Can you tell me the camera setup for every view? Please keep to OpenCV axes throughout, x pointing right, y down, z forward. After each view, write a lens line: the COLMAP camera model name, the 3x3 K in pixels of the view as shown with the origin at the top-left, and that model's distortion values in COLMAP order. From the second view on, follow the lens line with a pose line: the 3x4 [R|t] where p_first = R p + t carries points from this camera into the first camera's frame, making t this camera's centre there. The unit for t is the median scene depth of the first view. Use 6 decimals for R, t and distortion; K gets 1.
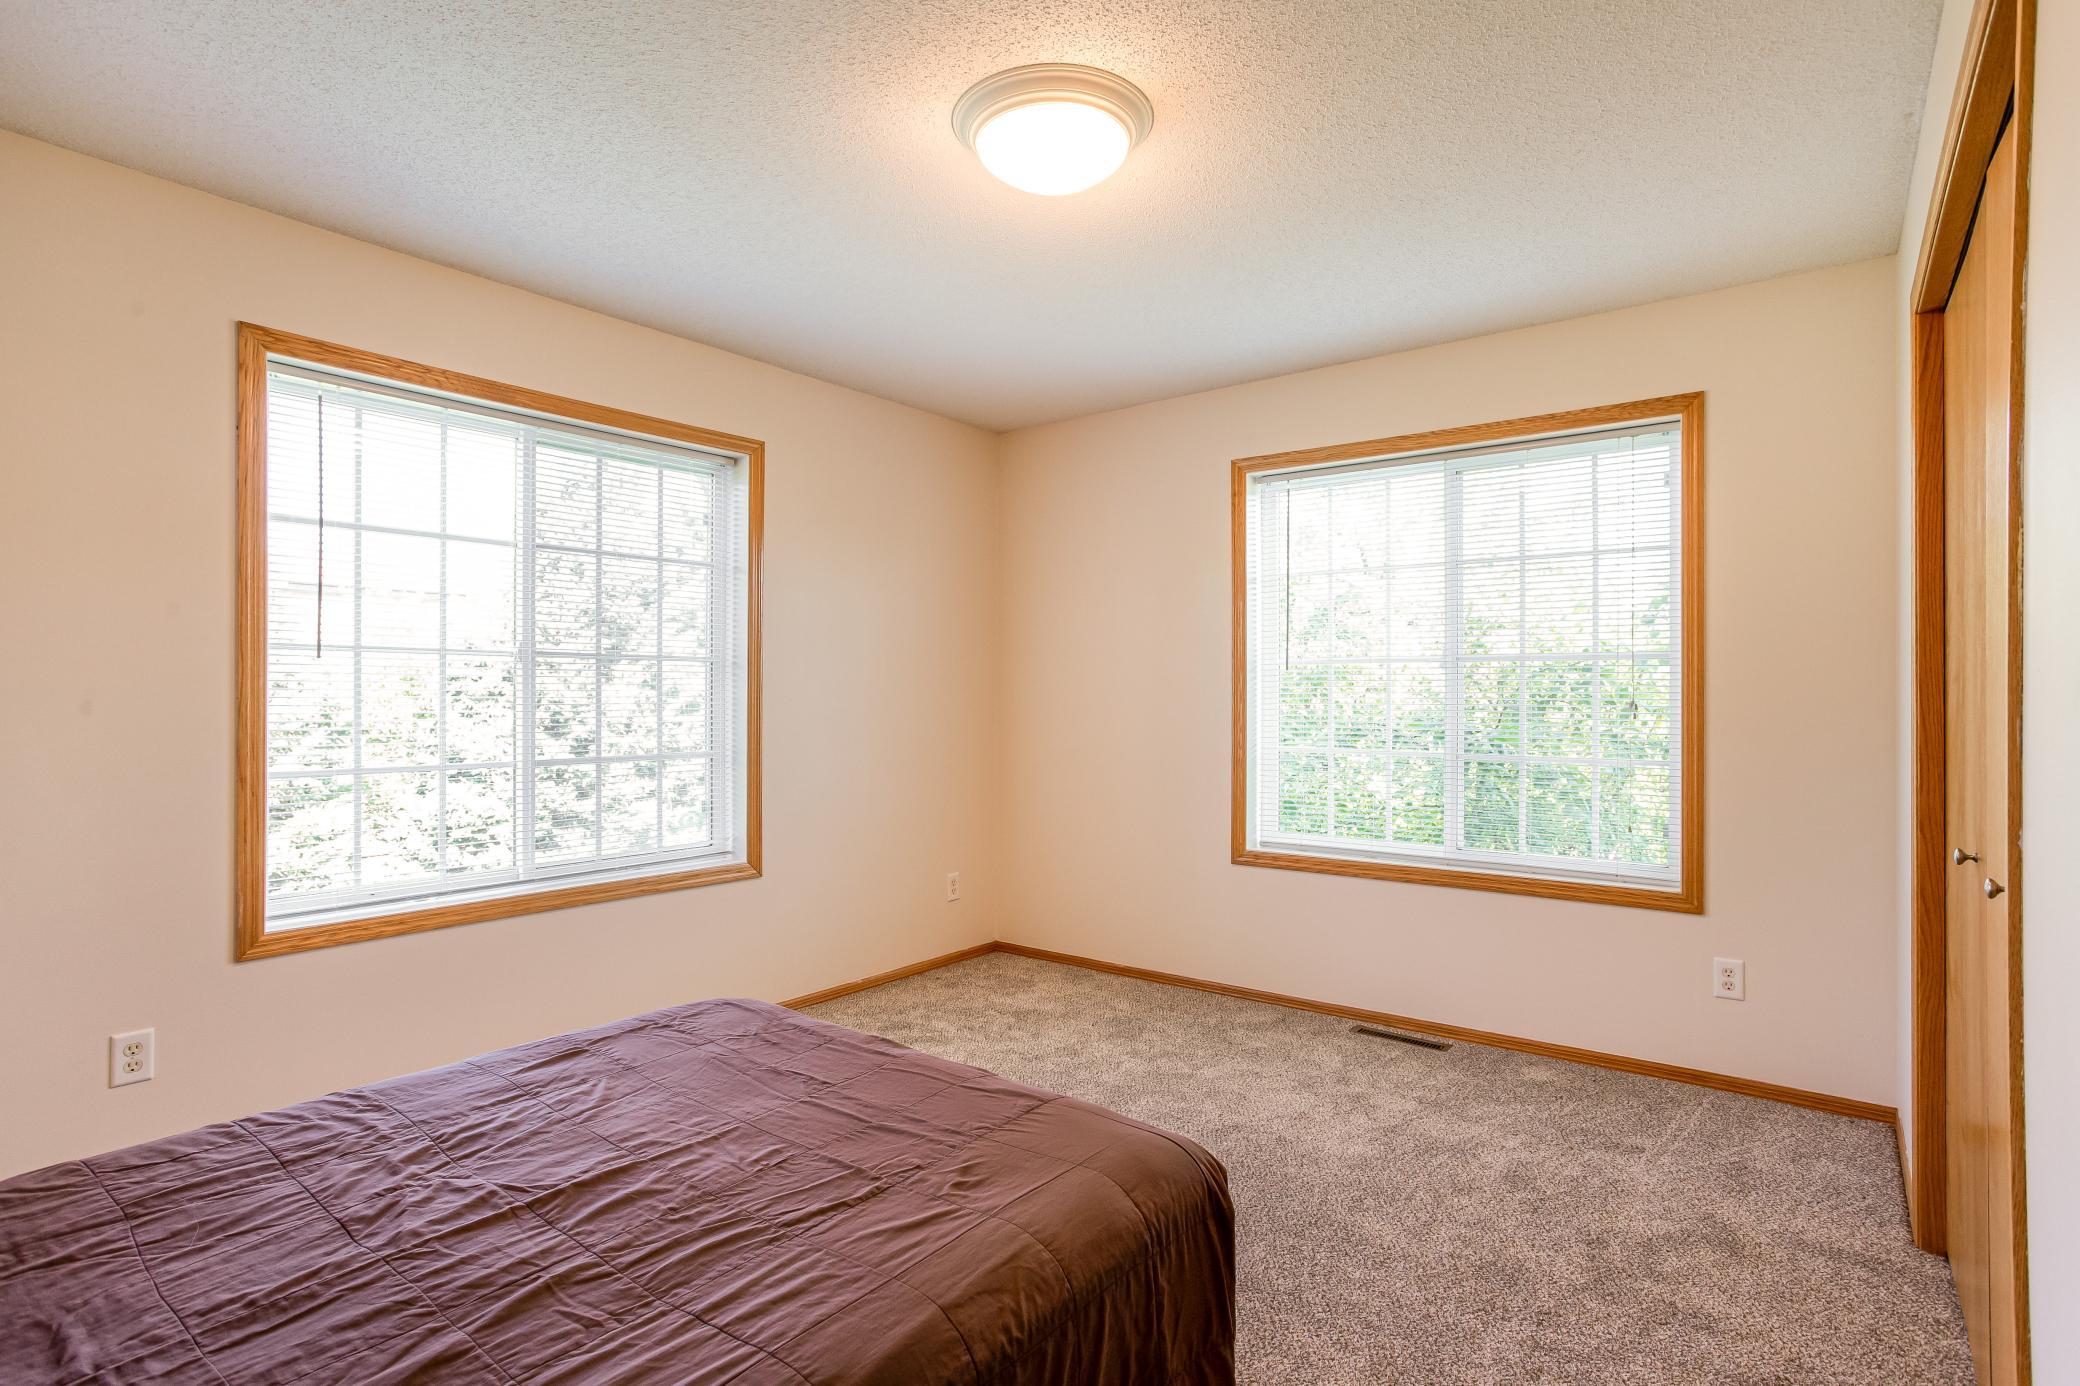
lens RADIAL K [[1020.6, 0, 1029.0], [0, 1020.6, 696.2], [0, 0, 1]] dist [-0.025955, 0.005973]
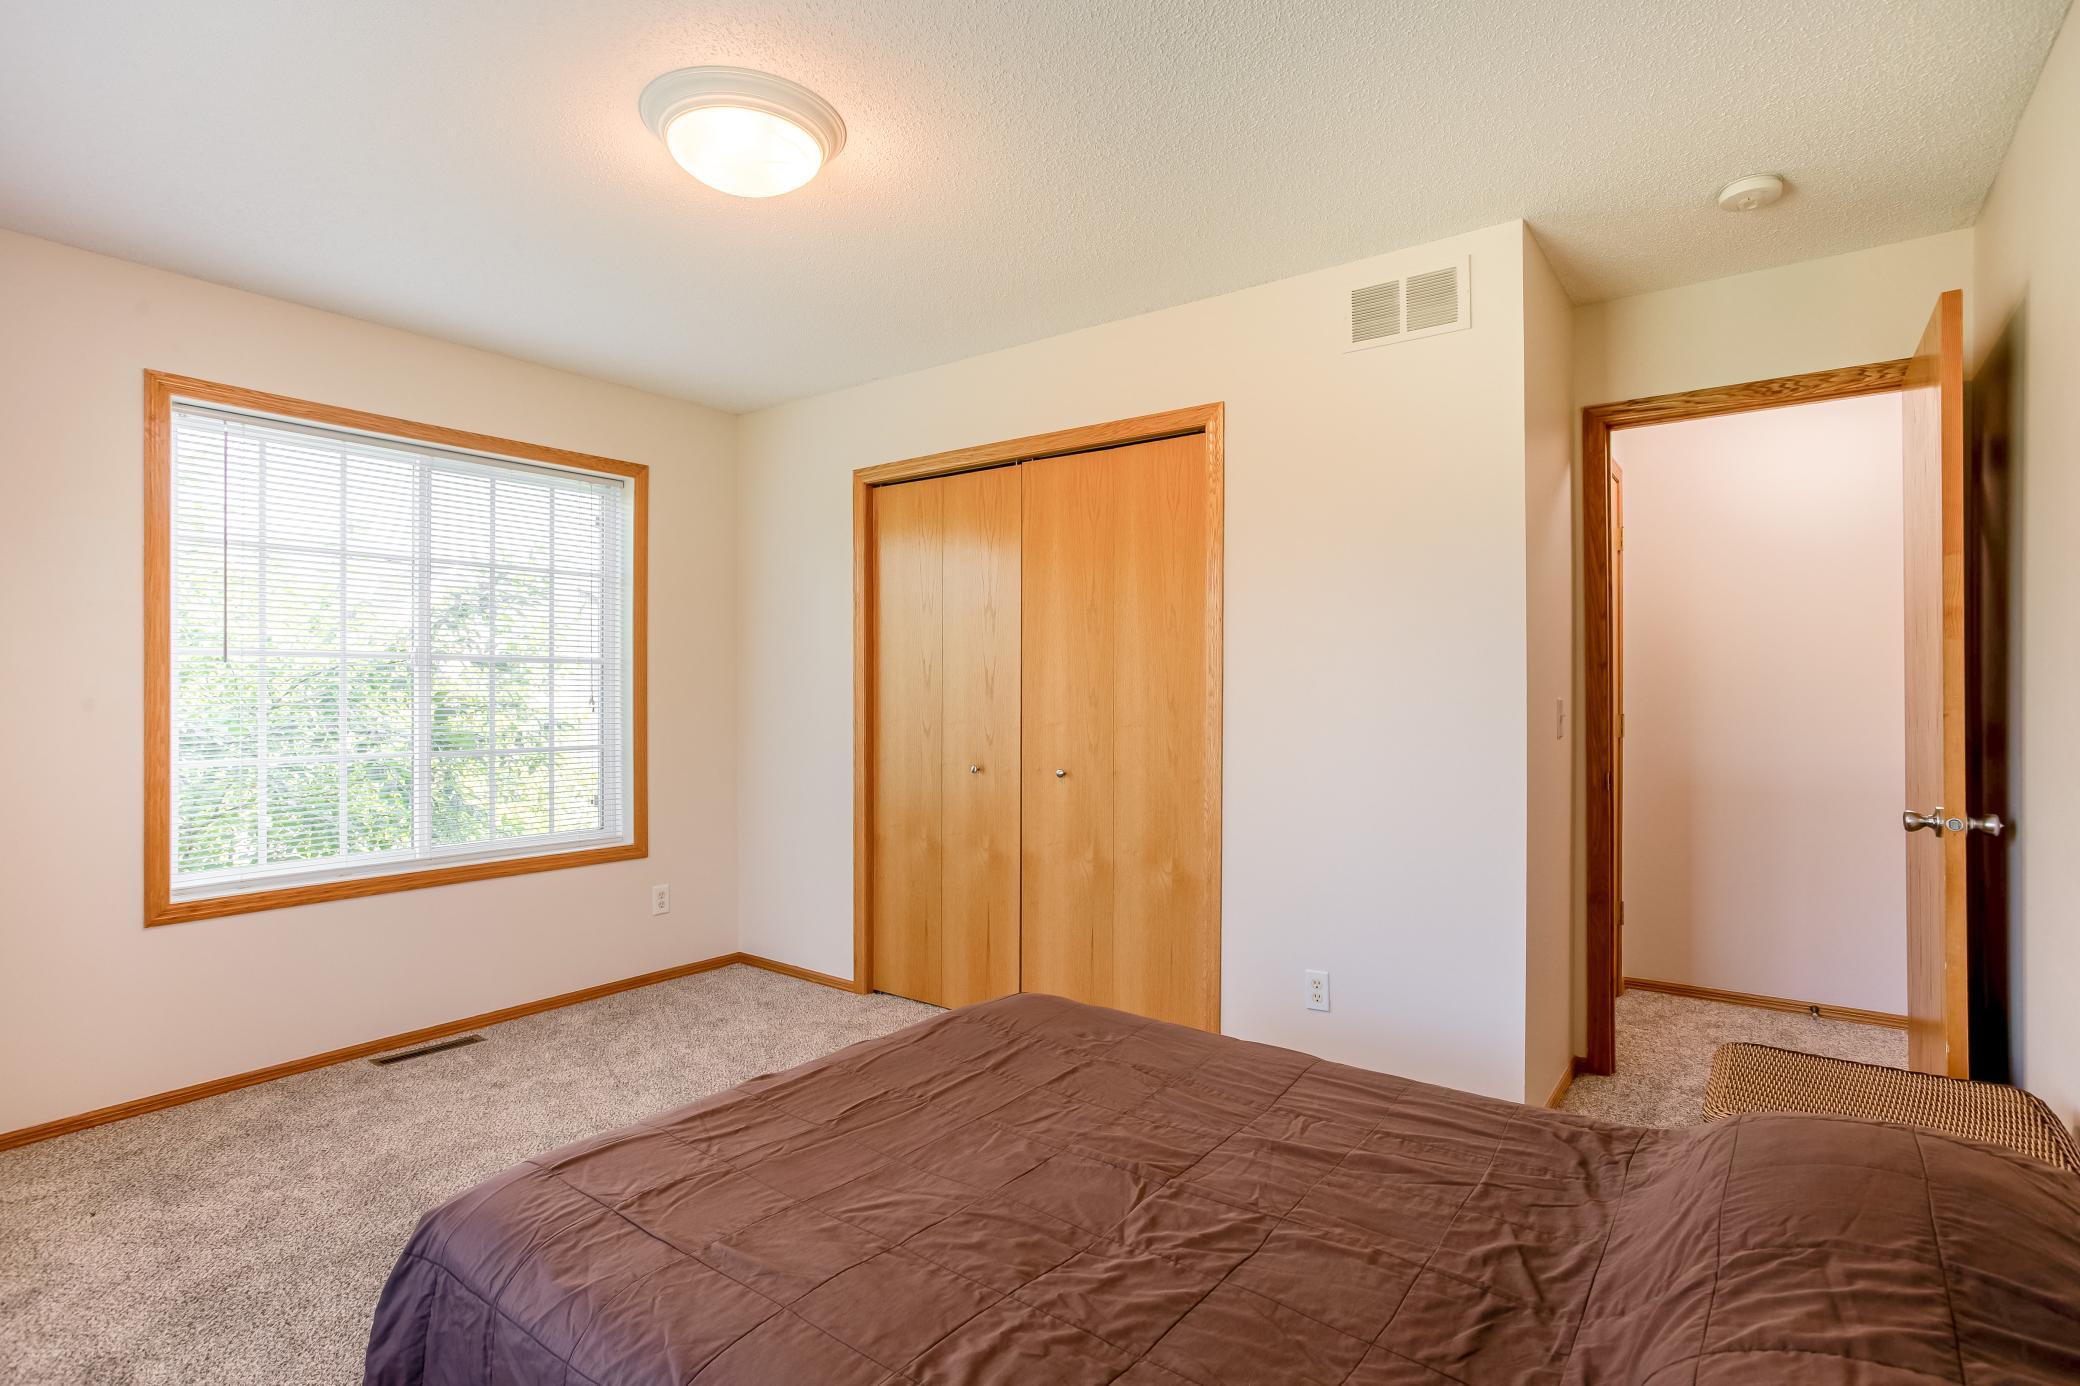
lens RADIAL K [[1020.6, 0, 1028.8], [0, 1020.6, 688.1], [0, 0, 1]] dist [-0.025955, 0.005973]
pose [[-0.011119, 0.001793, 0.999937, -0.636095], [0.000722, 0.999998, -0.001785, -0.004365], [-0.999938, 0.000703, -0.011121, 0.469749]]
